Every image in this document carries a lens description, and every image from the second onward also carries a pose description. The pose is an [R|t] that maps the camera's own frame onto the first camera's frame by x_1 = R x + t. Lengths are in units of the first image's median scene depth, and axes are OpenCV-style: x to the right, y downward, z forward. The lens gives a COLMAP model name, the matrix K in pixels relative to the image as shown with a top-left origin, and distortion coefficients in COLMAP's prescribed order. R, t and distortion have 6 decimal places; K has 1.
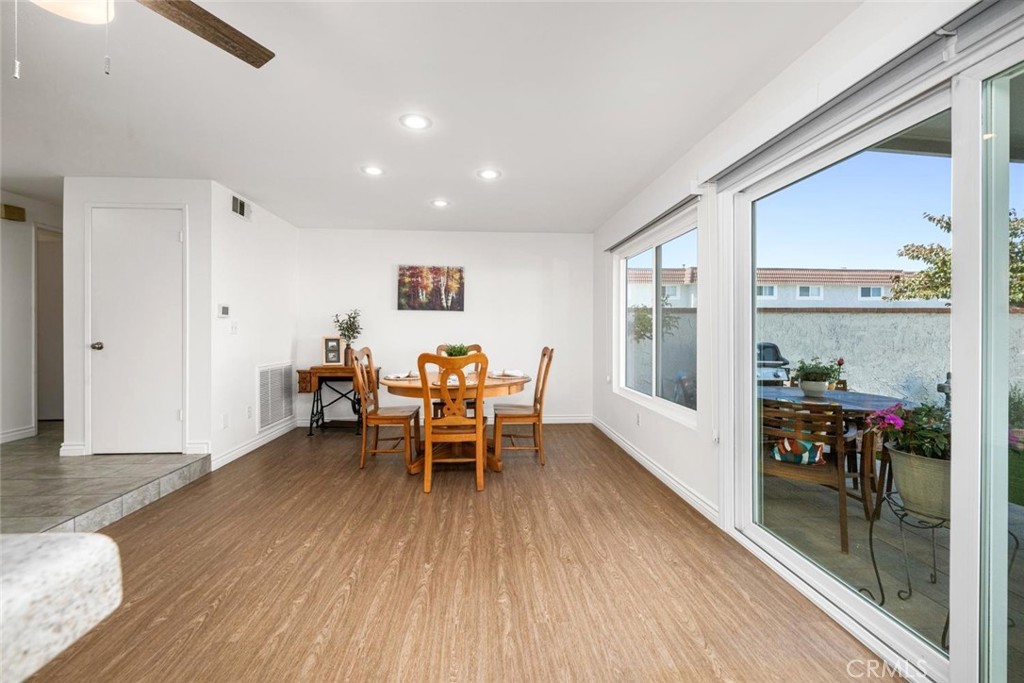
lens RADIAL K [[412.4, 0, 508.1], [0, 412.4, 333.9], [0, 0, 1]] dist [-0.000063, -0.000561]
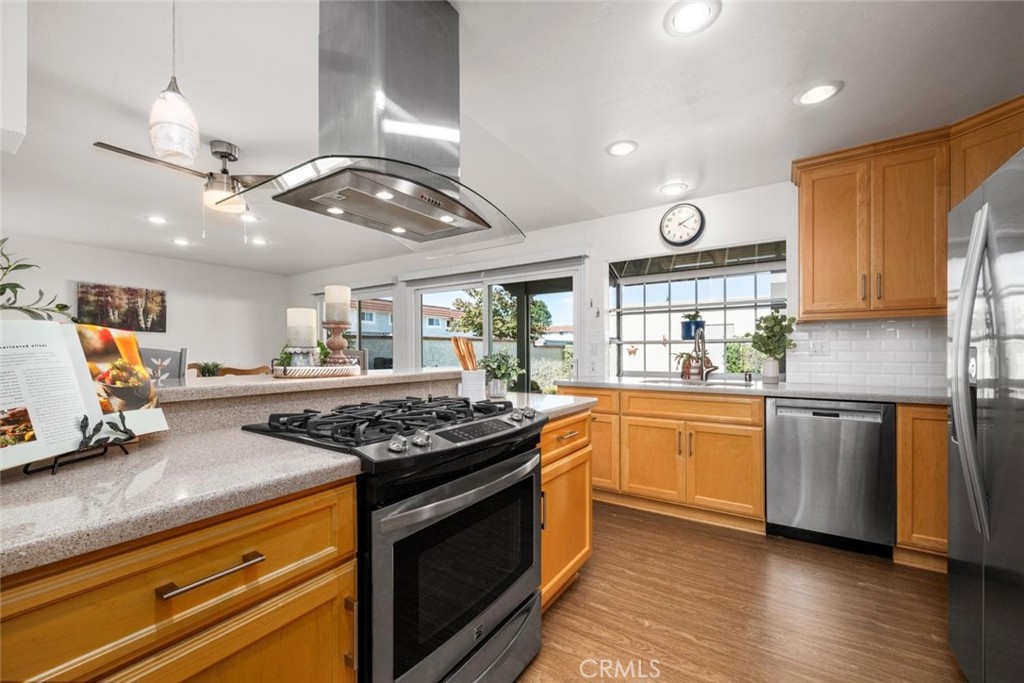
lens RADIAL K [[412.4, 0, 511.9], [0, 412.4, 344.6], [0, 0, 1]] dist [-0.000063, -0.000561]
pose [[0.605767, 0.007121, 0.795610, -0.414151], [0.008541, 0.999844, -0.015451, -0.000047], [-0.795596, 0.016155, 0.605612, -0.355192]]
